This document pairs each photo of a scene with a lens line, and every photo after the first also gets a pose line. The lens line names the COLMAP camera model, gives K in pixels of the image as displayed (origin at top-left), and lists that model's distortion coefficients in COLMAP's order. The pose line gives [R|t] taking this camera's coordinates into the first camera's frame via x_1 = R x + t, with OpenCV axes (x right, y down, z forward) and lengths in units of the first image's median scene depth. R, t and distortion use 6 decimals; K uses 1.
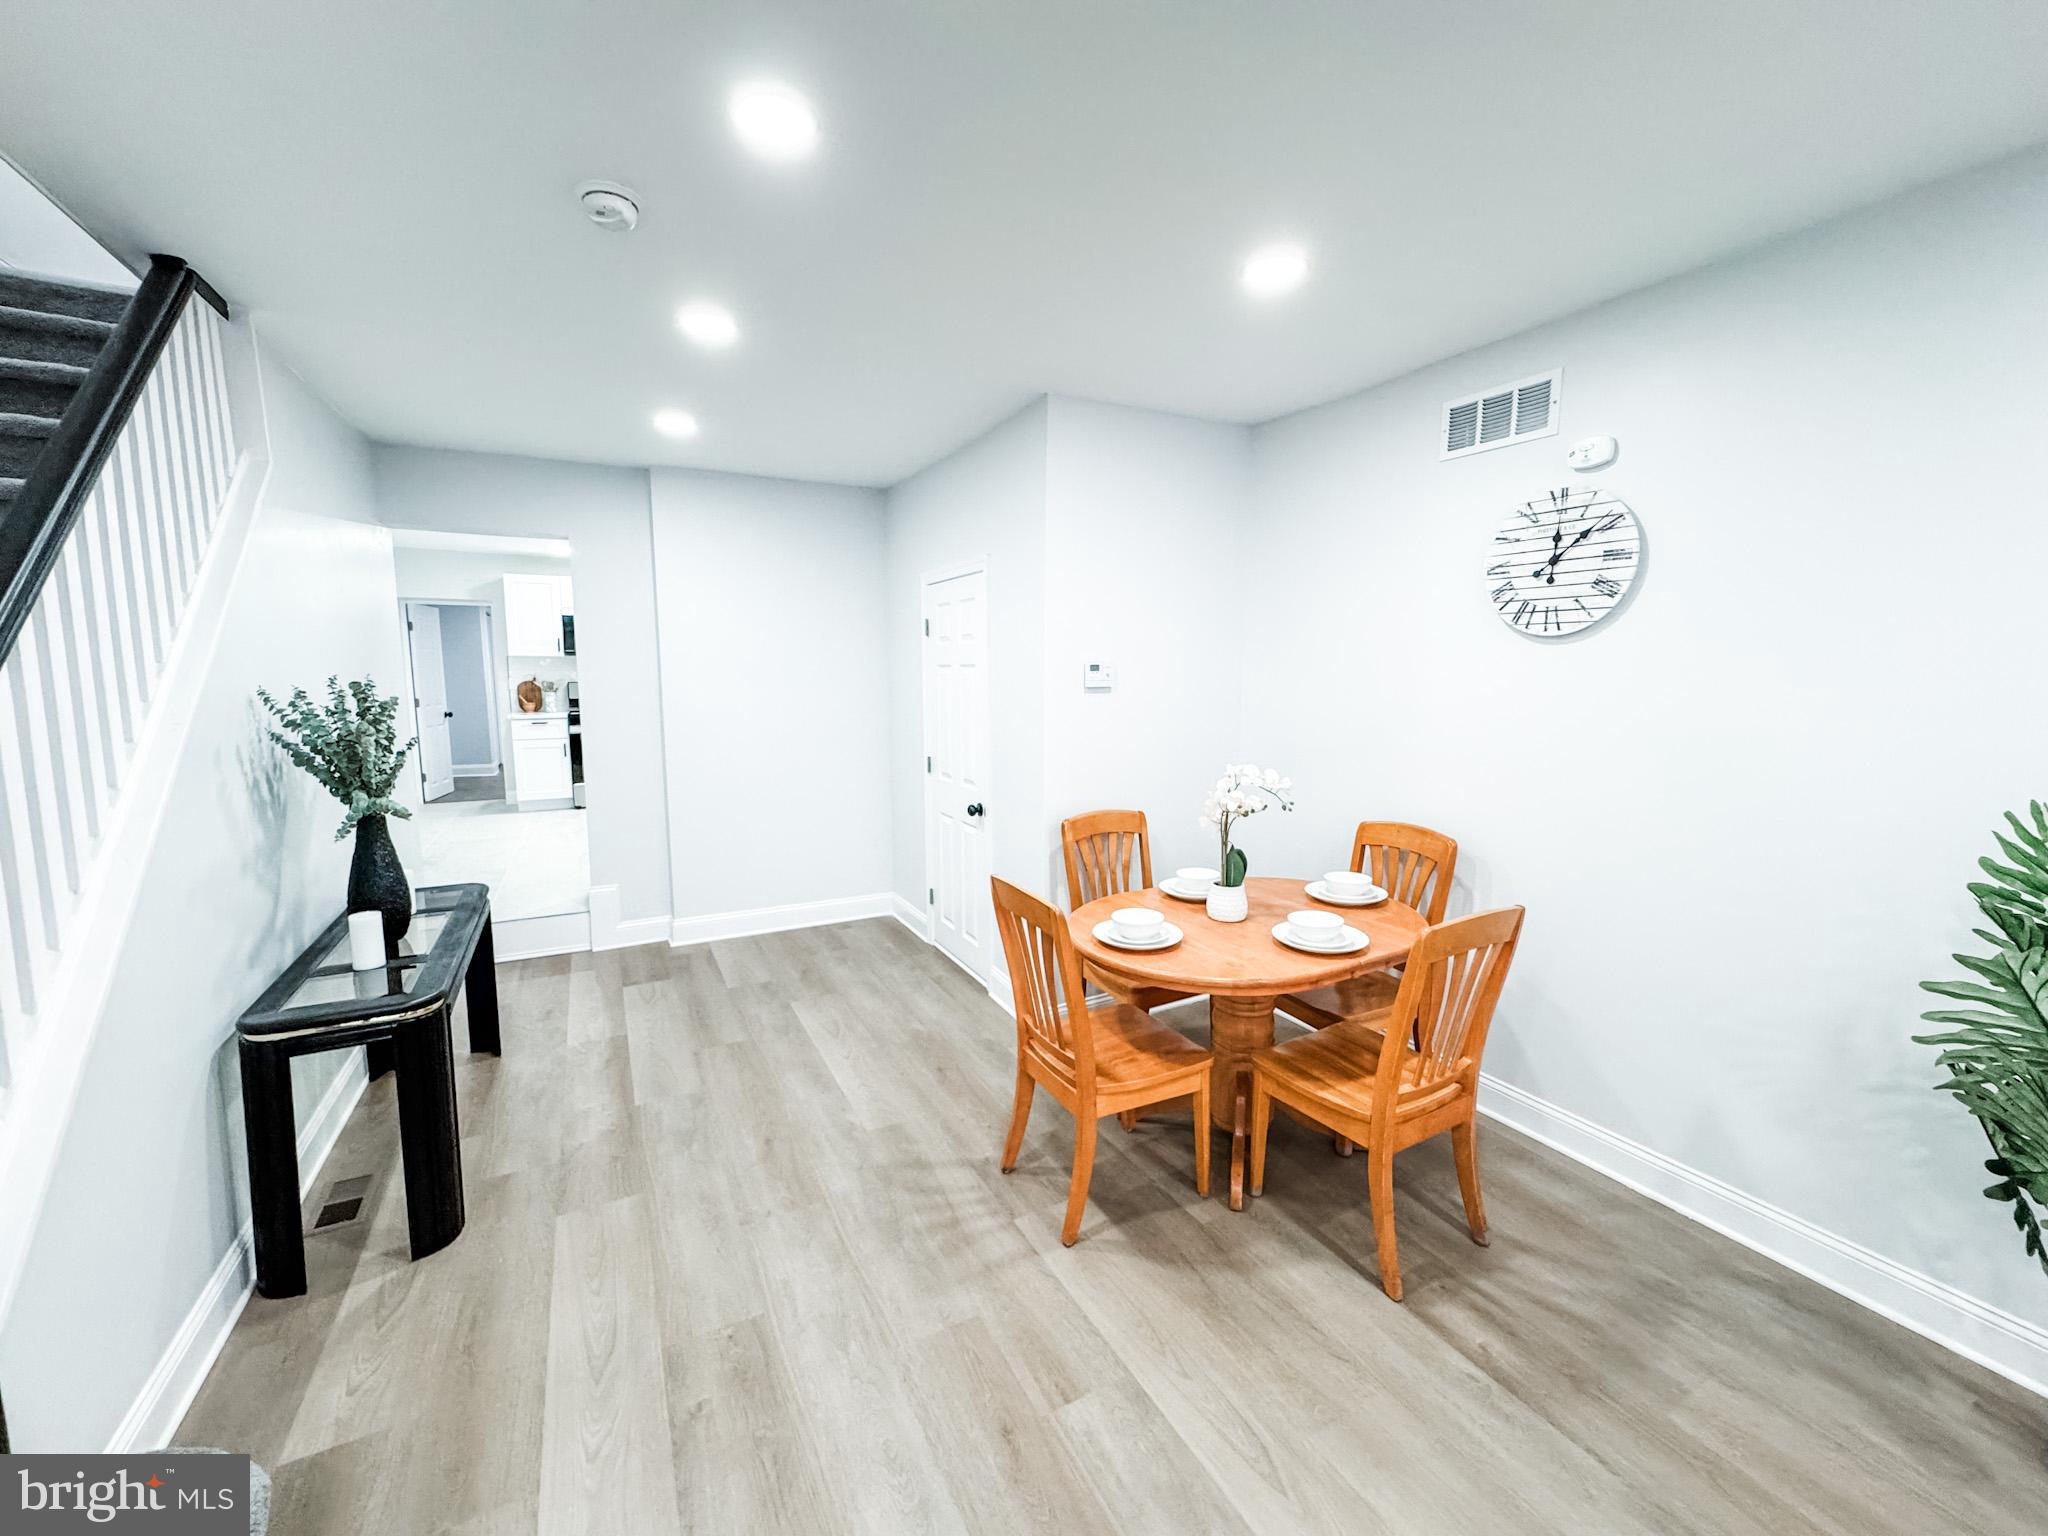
lens RADIAL K [[811.6, 0, 1023.3], [0, 811.6, 770.4], [0, 0, 1]] dist [-0.001829, 0.000216]
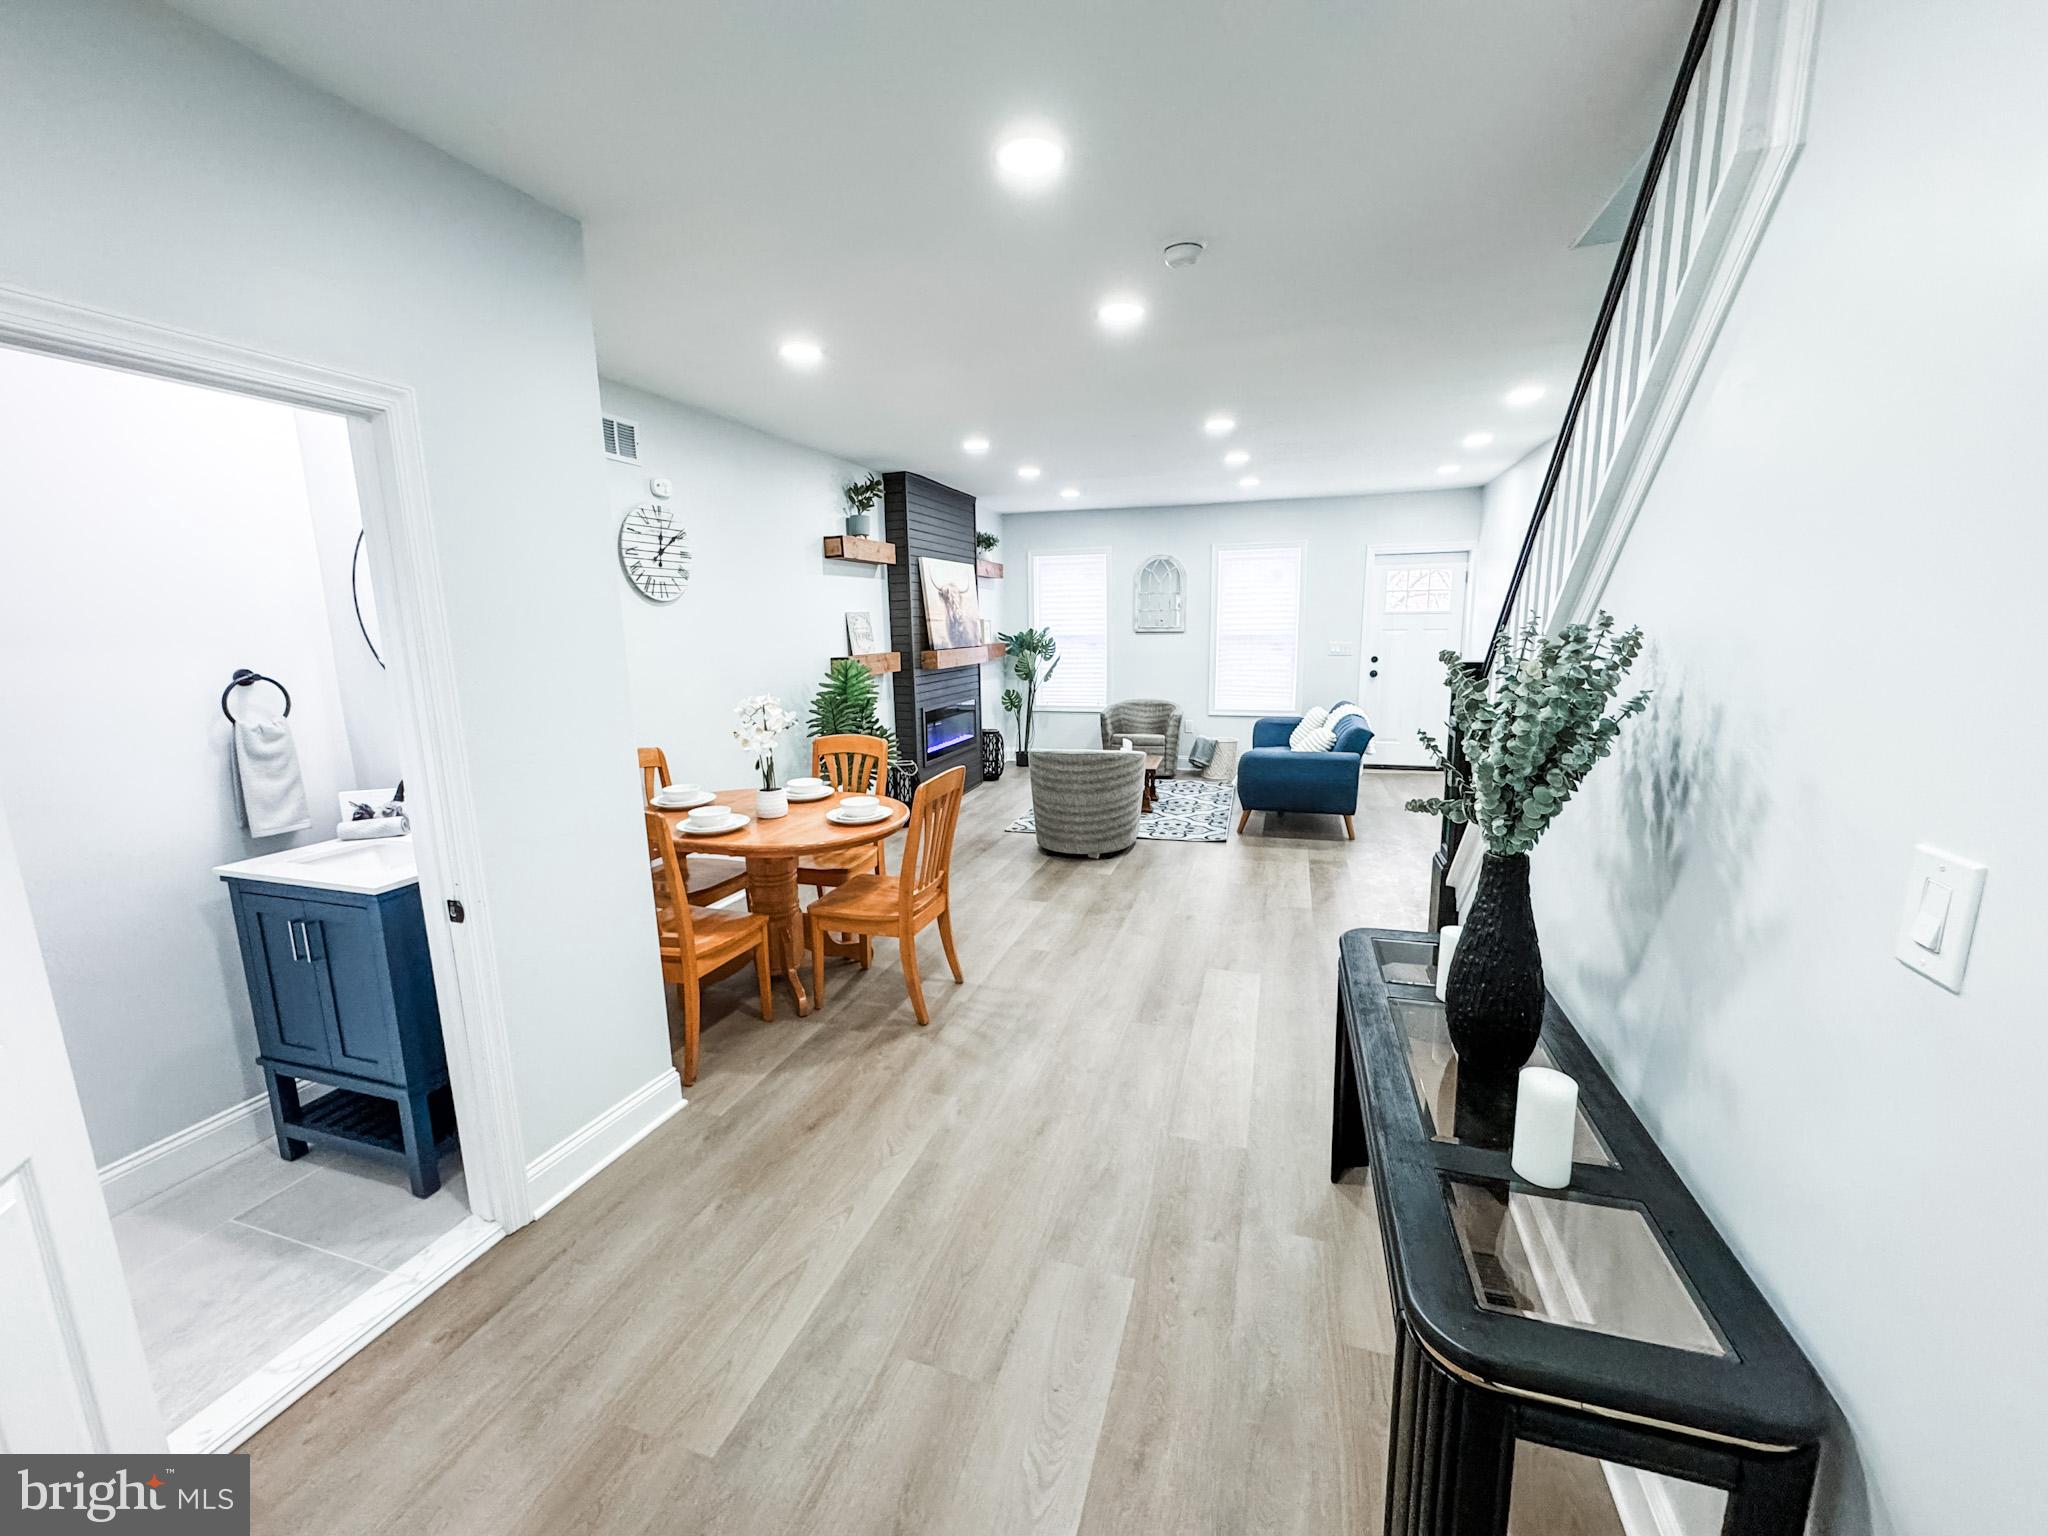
lens RADIAL K [[811.6, 0, 1023.3], [0, 811.6, 770.4], [0, 0, 1]] dist [-0.001829, 0.000216]
pose [[-0.697135, -0.119551, 0.706902, -0.983664], [0.107574, 0.957394, 0.268001, -0.200778], [-0.708824, 0.262877, -0.654572, 1.642147]]
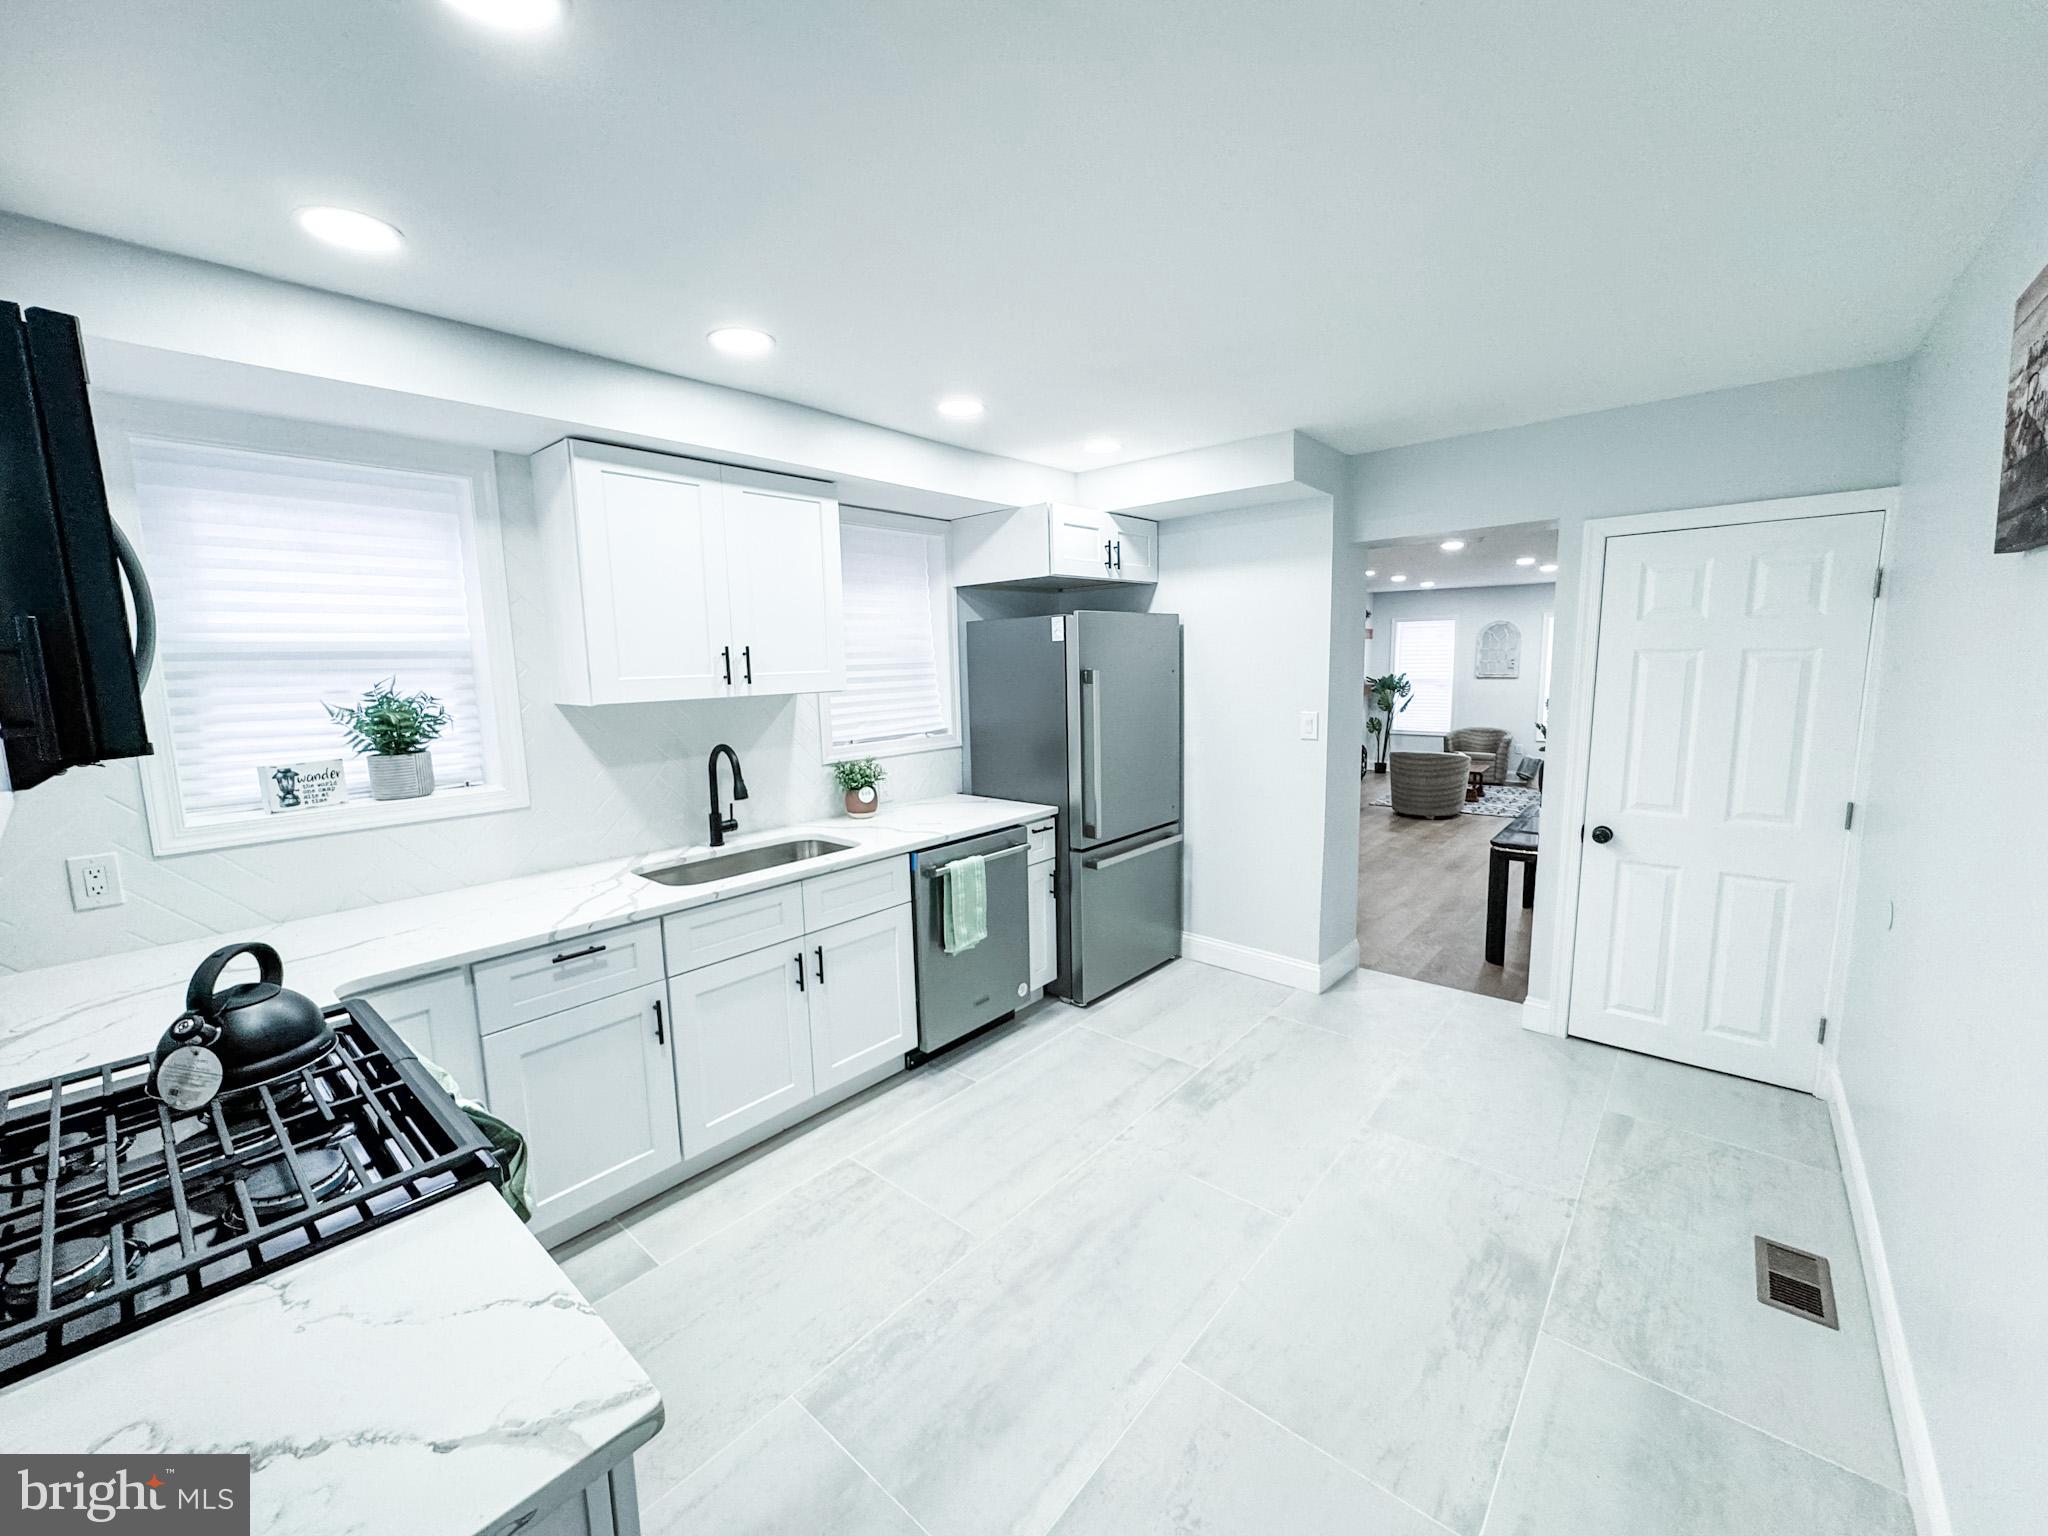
lens RADIAL K [[811.6, 0, 1023.3], [0, 811.6, 770.4], [0, 0, 1]] dist [-0.001829, 0.000216]
pose [[-0.361155, -0.121050, 0.924616, -2.188350], [0.136912, 0.973910, 0.180981, -0.457069], [-0.922400, 0.191953, -0.335159, 2.903505]]
